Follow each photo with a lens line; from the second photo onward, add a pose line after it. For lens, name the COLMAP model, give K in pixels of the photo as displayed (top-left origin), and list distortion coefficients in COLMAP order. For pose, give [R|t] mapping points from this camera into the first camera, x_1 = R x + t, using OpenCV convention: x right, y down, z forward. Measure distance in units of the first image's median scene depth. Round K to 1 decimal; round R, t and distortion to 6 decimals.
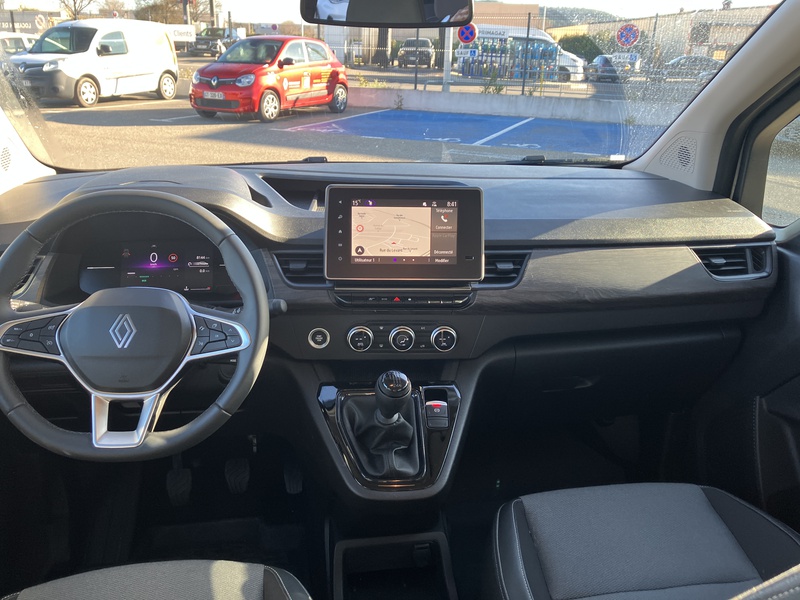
lens RADIAL K [[683.4, 0, 400.0], [0, 683.4, 300.0], [0, 0, 1]] dist [0.081881, -0.146196]
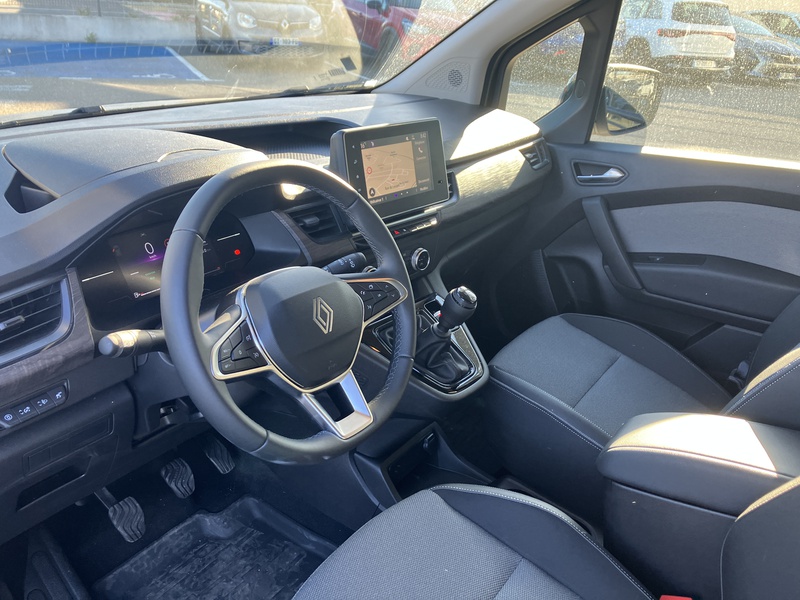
lens RADIAL K [[683.4, 0, 400.0], [0, 683.4, 300.0], [0, 0, 1]] dist [0.081881, -0.146196]
pose [[0.703128, -0.277258, 0.654782, -0.729599], [0.204197, 0.960794, 0.187560, -0.098397], [-0.681113, 0.001825, 0.732176, 0.209569]]
